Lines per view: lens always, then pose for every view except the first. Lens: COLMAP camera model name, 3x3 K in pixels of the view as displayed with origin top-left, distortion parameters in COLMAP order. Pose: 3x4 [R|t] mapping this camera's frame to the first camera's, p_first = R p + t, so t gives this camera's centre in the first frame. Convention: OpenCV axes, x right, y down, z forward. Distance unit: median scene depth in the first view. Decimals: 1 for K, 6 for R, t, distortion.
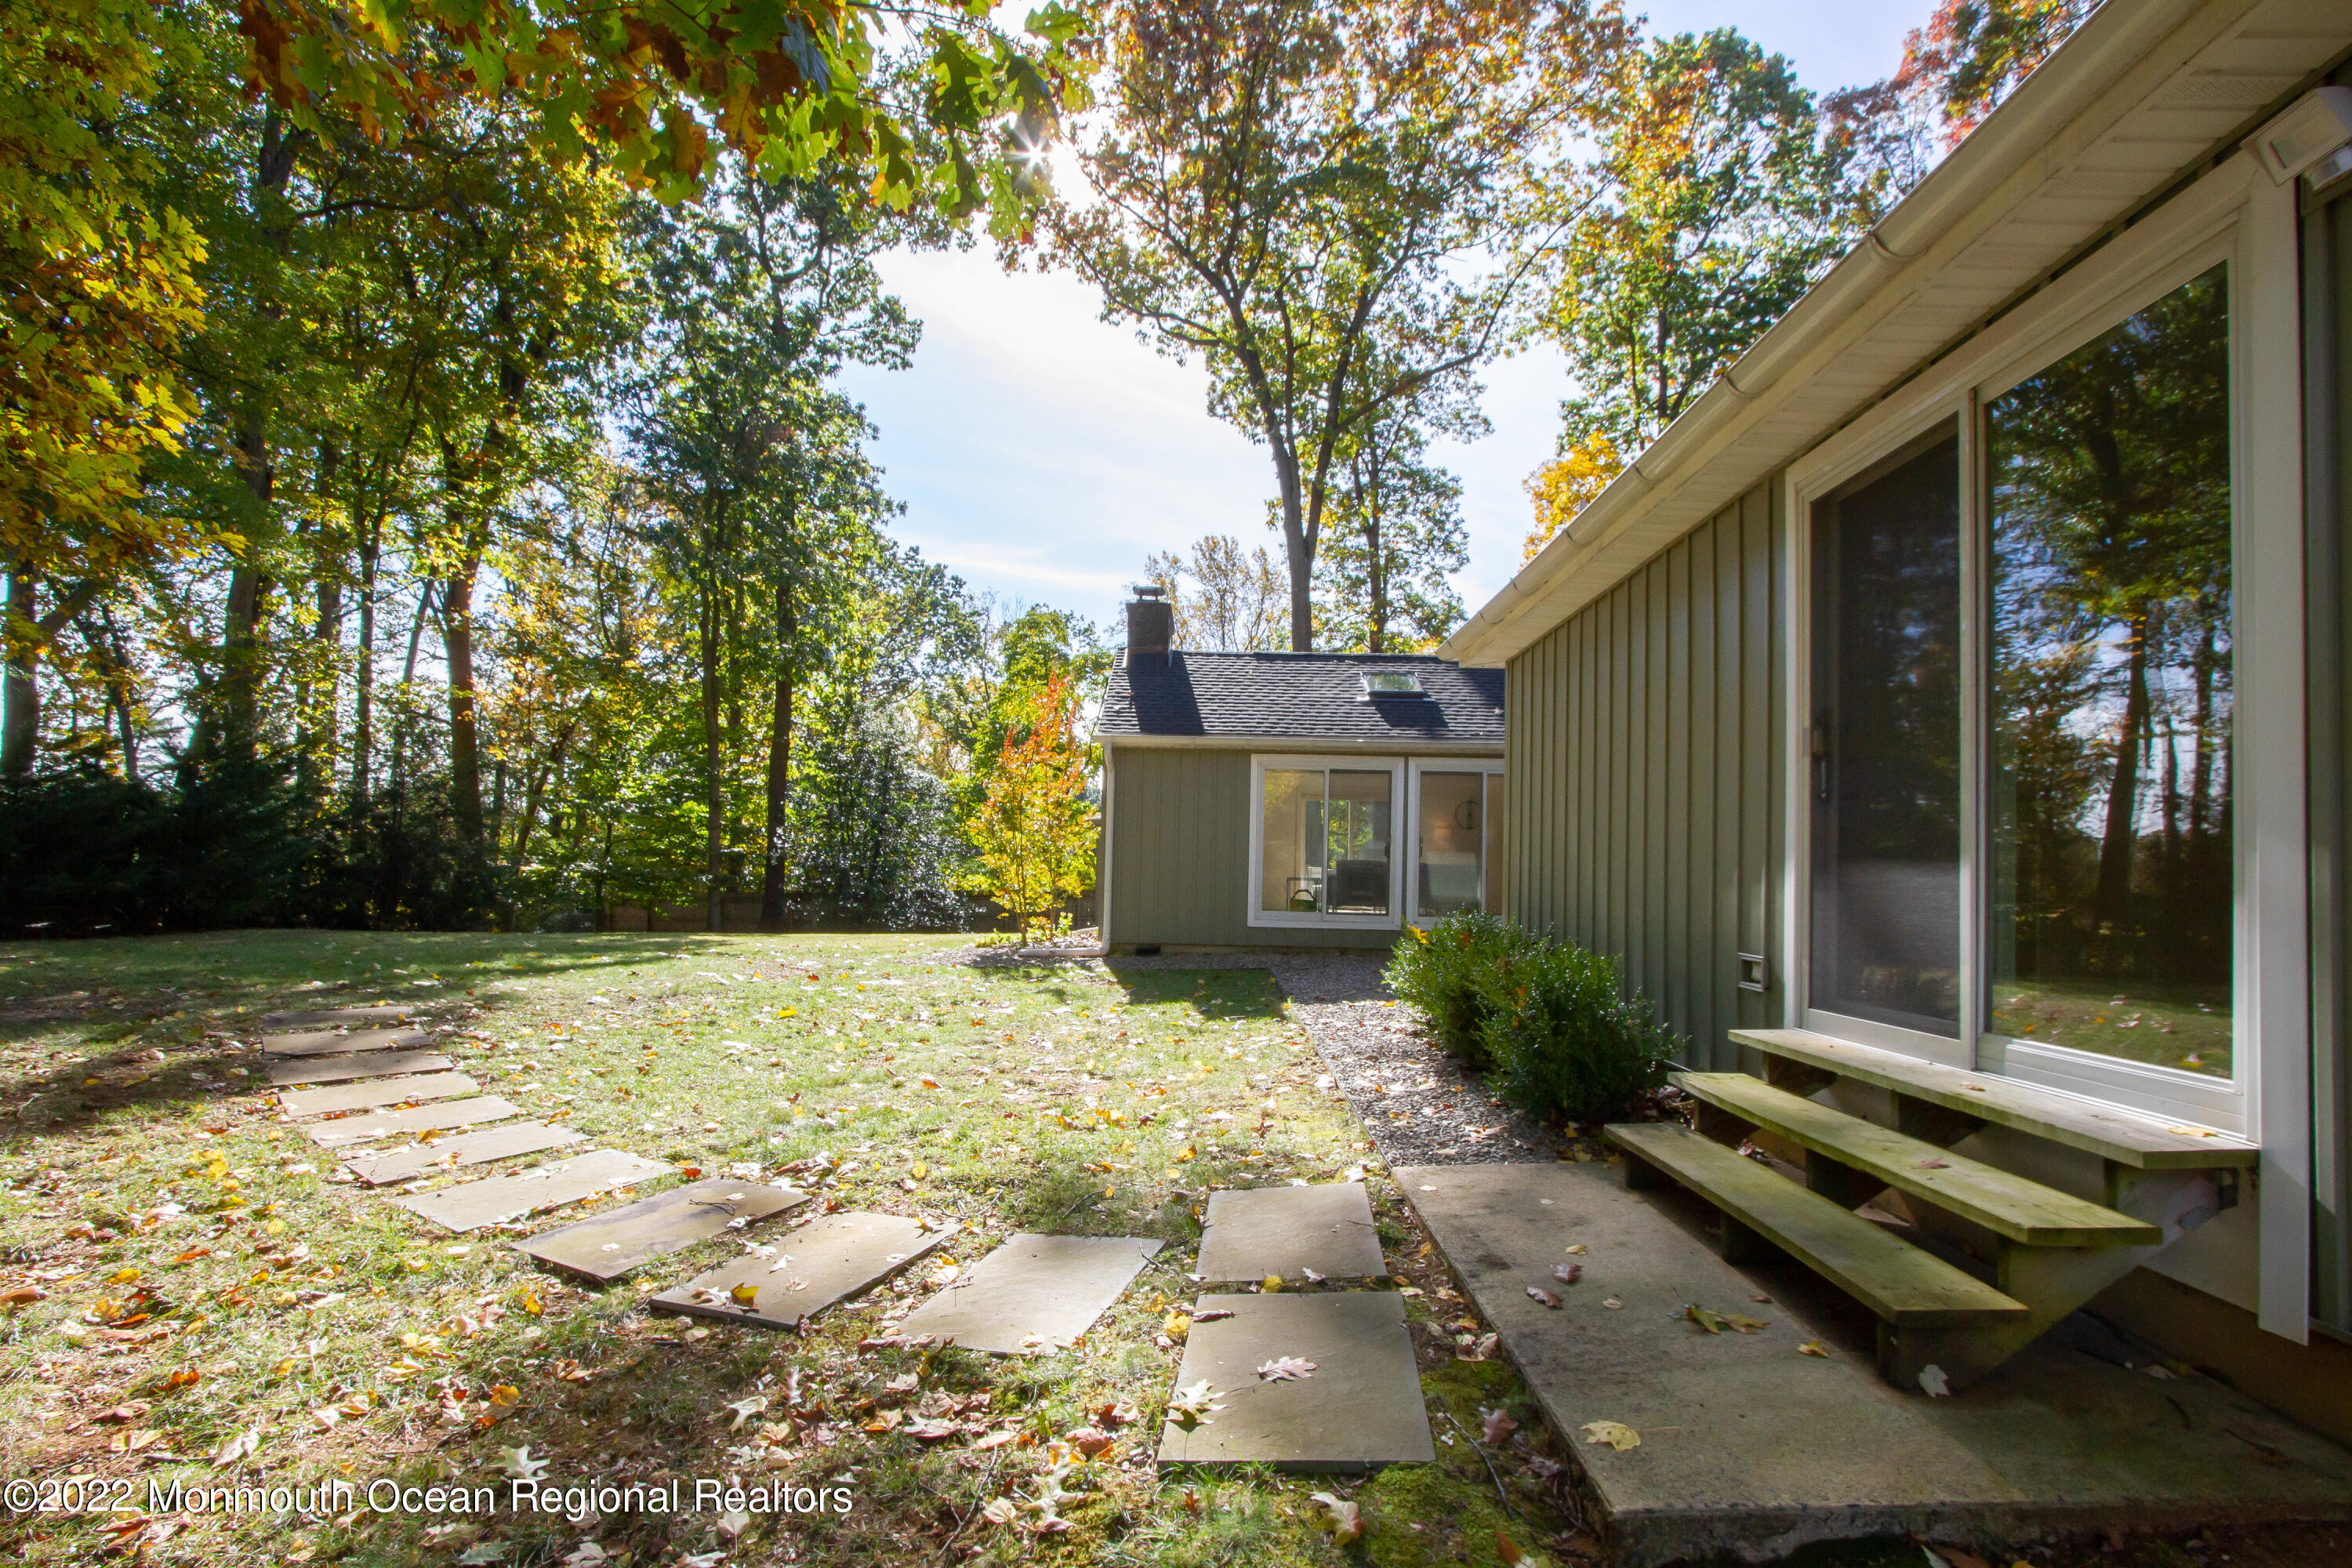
lens RADIAL K [[1078.3, 0, 1172.0], [0, 1078.3, 847.6], [0, 0, 1]] dist [-0.011955, -0.000212]
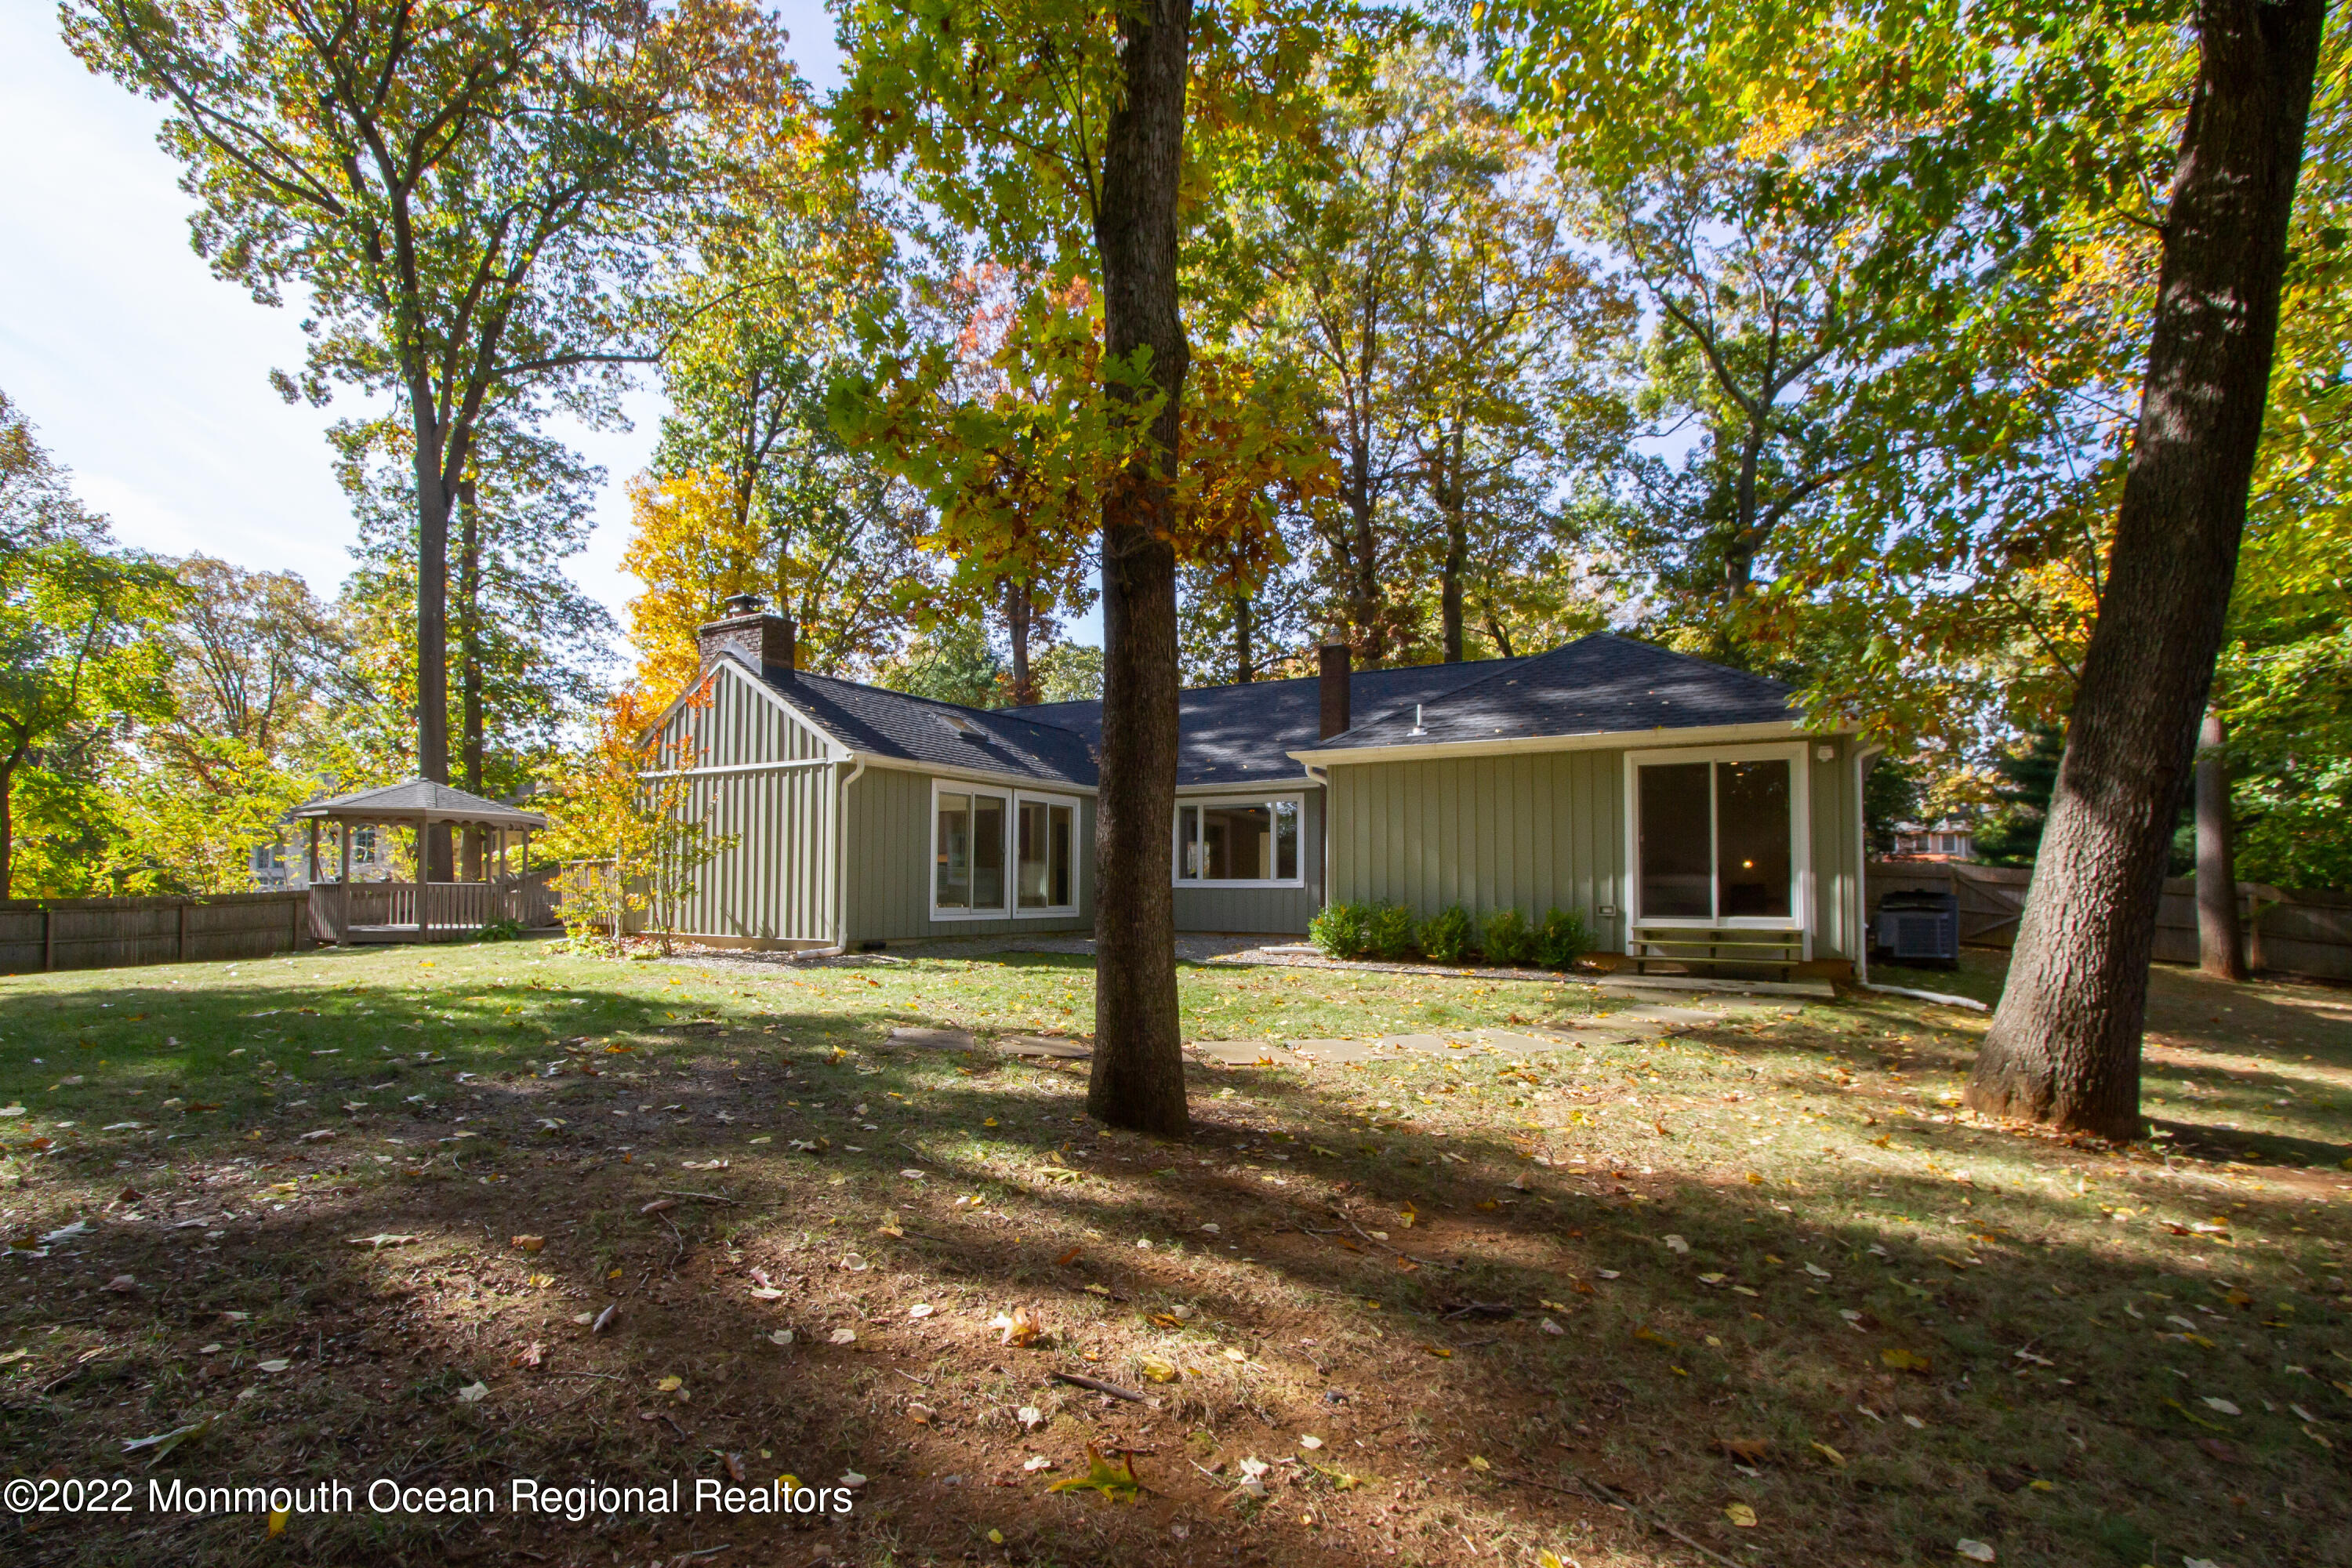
lens RADIAL K [[1078.3, 0, 1172.0], [0, 1078.3, 847.6], [0, 0, 1]] dist [-0.011955, -0.000212]
pose [[0.501149, 0.024387, 0.865017, -0.306853], [-0.024474, 0.999602, -0.014002, 0.000871], [-0.865015, -0.014154, 0.501546, 0.059774]]
